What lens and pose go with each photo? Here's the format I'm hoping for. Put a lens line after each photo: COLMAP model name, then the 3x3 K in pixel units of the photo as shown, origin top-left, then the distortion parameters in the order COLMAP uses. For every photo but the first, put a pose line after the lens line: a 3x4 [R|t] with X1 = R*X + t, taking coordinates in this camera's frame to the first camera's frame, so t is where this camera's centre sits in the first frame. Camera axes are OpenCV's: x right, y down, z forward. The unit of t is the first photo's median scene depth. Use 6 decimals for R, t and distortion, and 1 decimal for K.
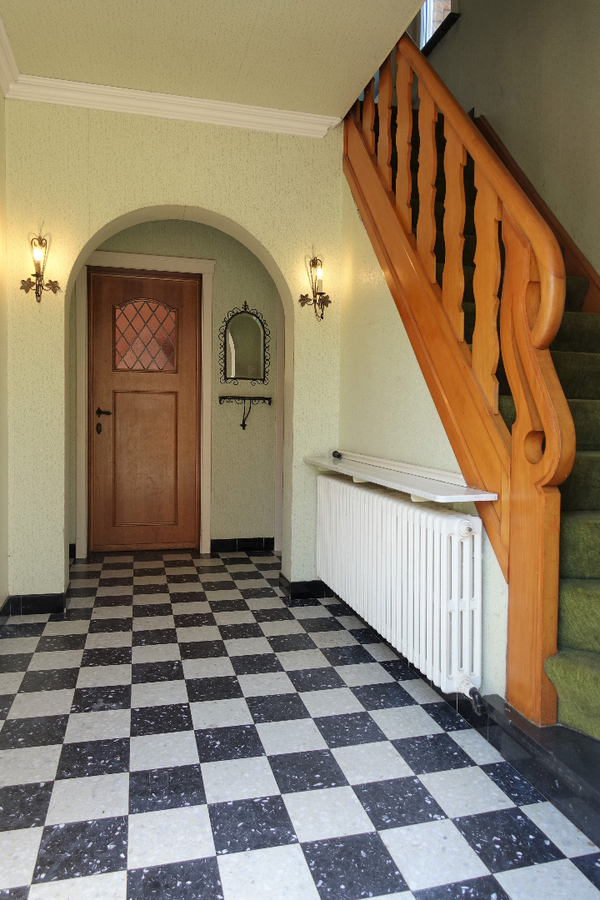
lens RADIAL K [[634.0, 0, 302.3], [0, 634.0, 448.2], [0, 0, 1]] dist [0.014304, 0.006573]
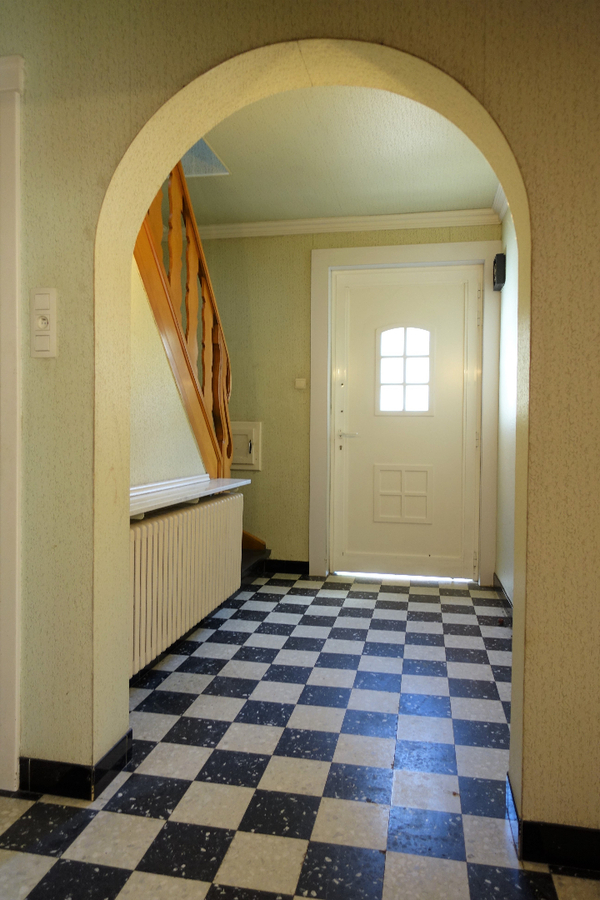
lens RADIAL K [[634.0, 0, 300.7], [0, 634.0, 446.2], [0, 0, 1]] dist [0.014304, 0.006573]
pose [[-0.900253, -0.034228, 0.434019, -0.614368], [-0.000275, 0.996949, 0.078053, -0.143206], [-0.435367, 0.070148, -0.897516, 2.174110]]
